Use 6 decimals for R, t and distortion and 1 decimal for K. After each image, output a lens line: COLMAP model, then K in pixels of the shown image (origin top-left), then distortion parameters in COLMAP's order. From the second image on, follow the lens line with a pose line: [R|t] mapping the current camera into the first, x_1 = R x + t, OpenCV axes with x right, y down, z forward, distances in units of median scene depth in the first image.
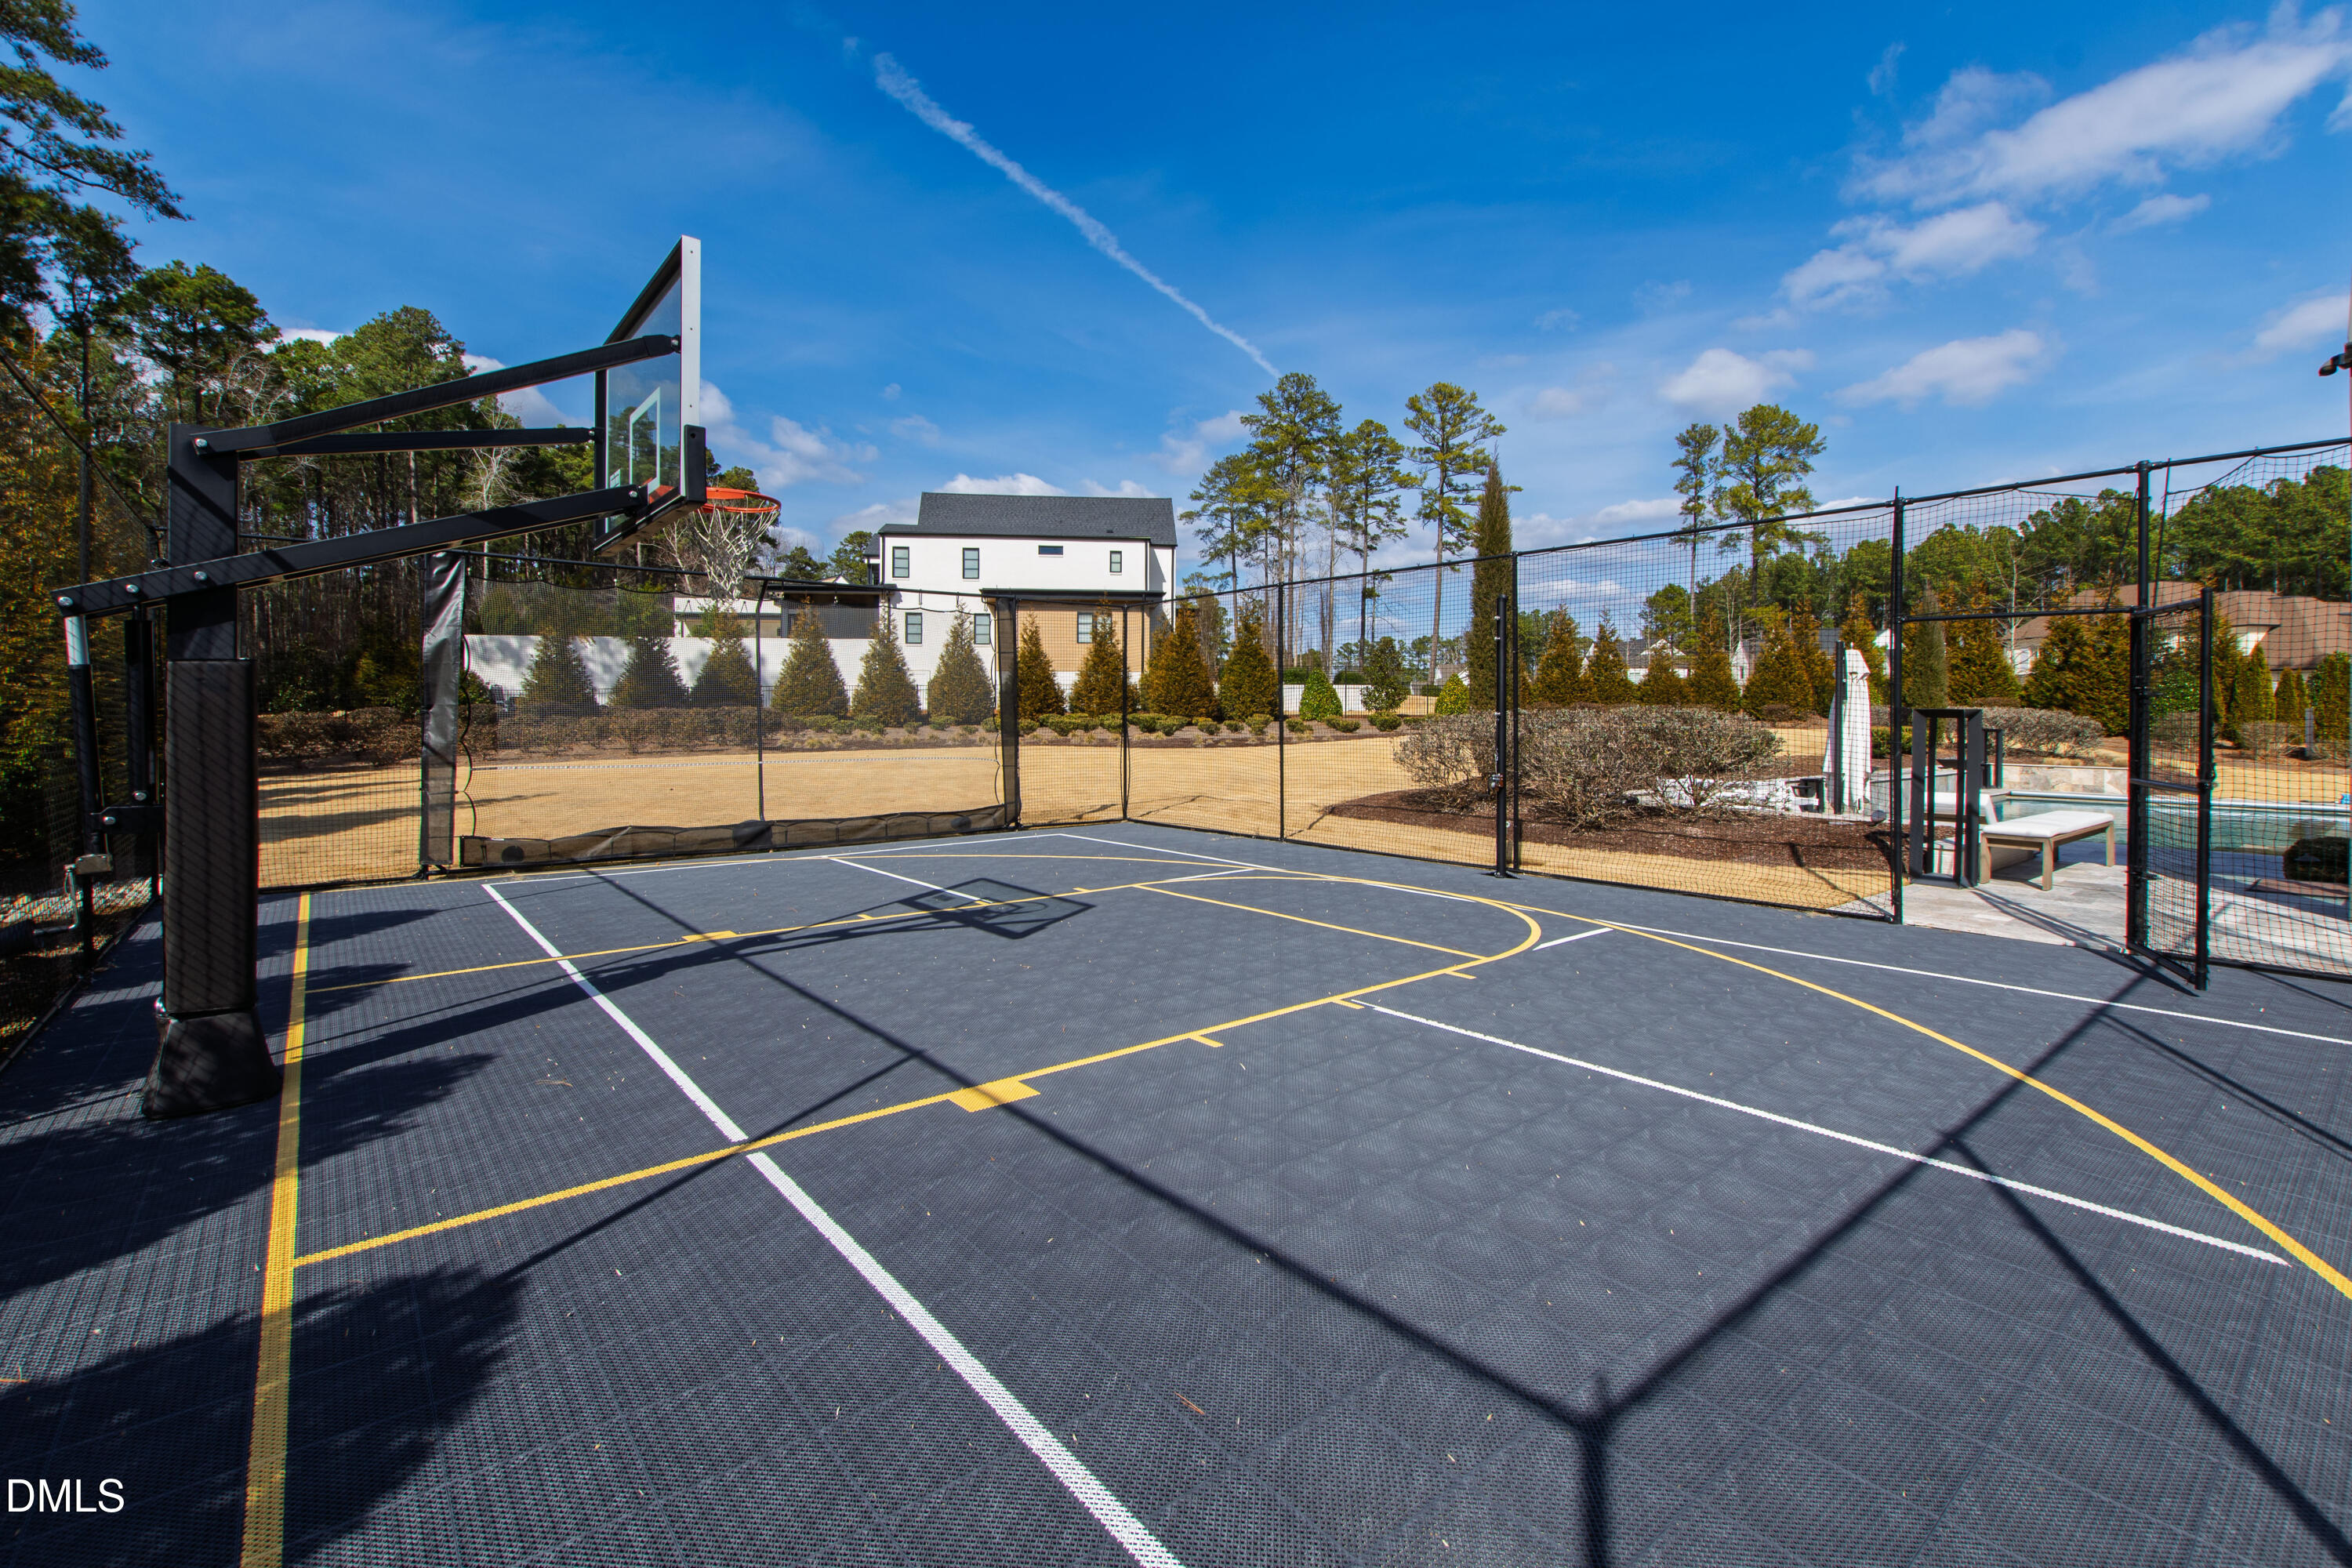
lens RADIAL K [[1058.1, 0, 1148.2], [0, 1058.1, 721.0], [0, 0, 1]] dist [0.003833, 0.000184]
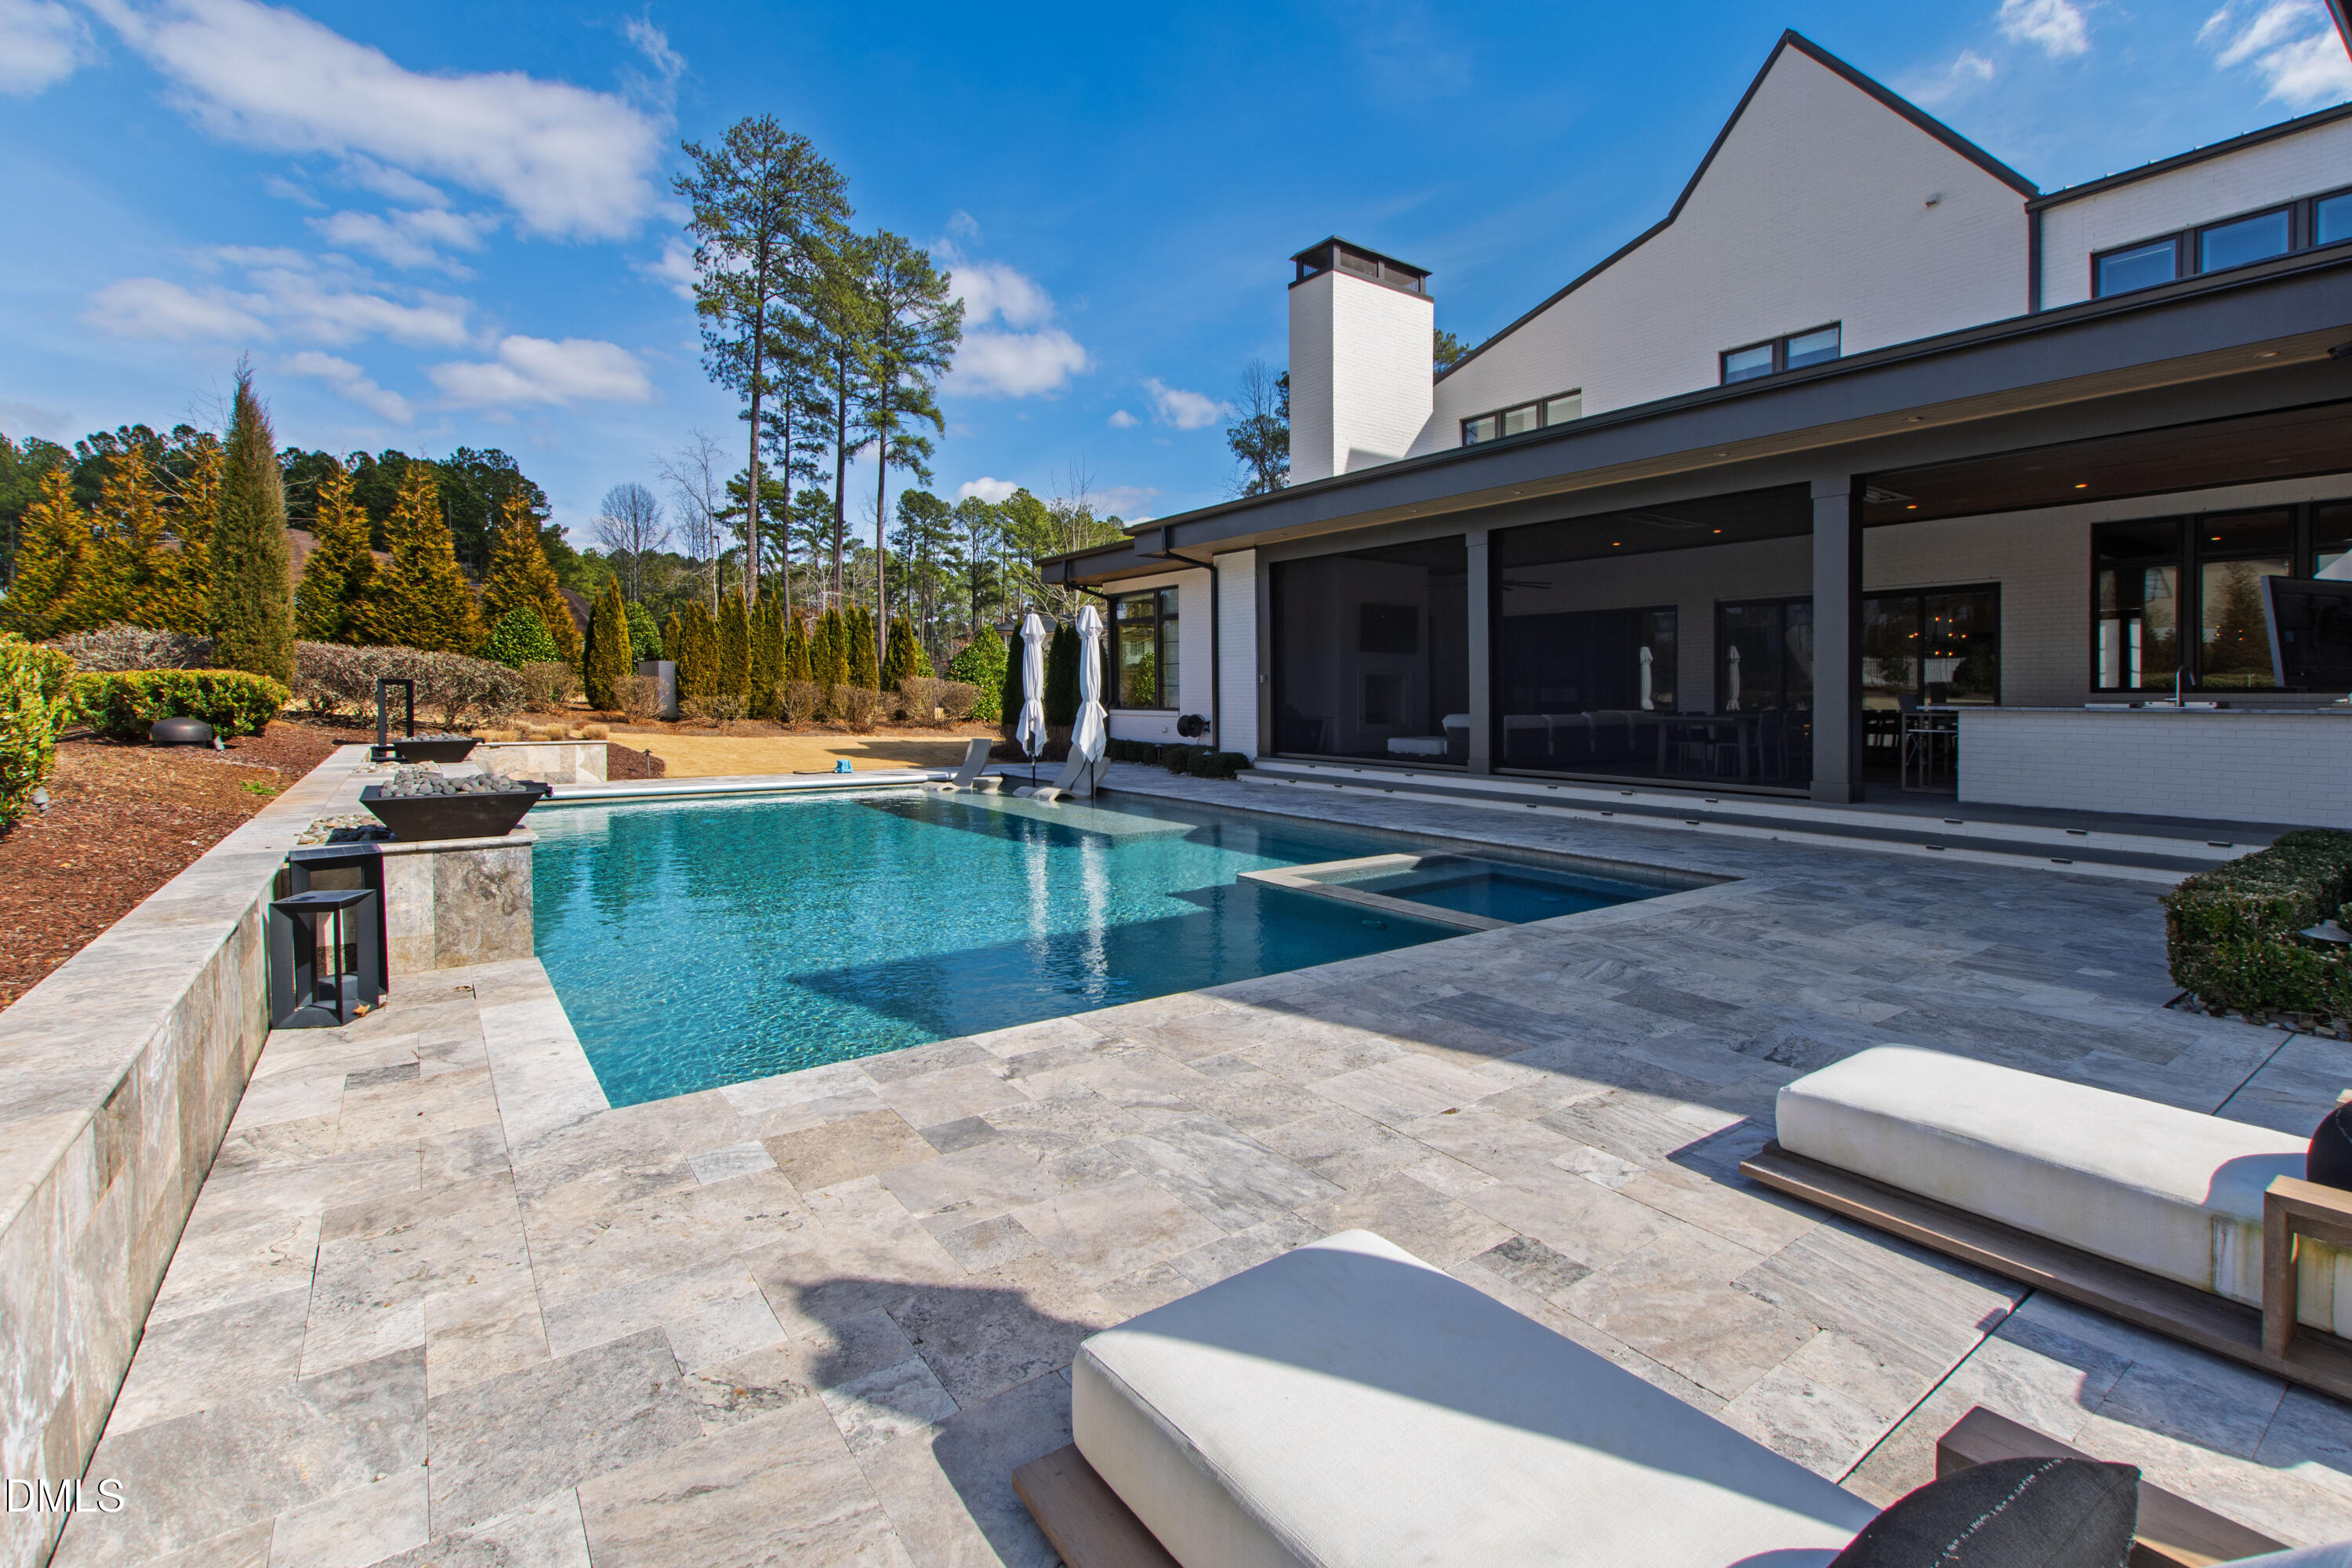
lens RADIAL K [[1036.9, 0, 1152.7], [0, 1036.9, 780.8], [0, 0, 1]] dist [-0.000519, -0.000175]
pose [[0.062229, -0.087281, 0.994238, 0.091924], [0.002706, 0.996180, 0.087282, 0.004126], [-0.998058, -0.002741, 0.062227, 0.180836]]
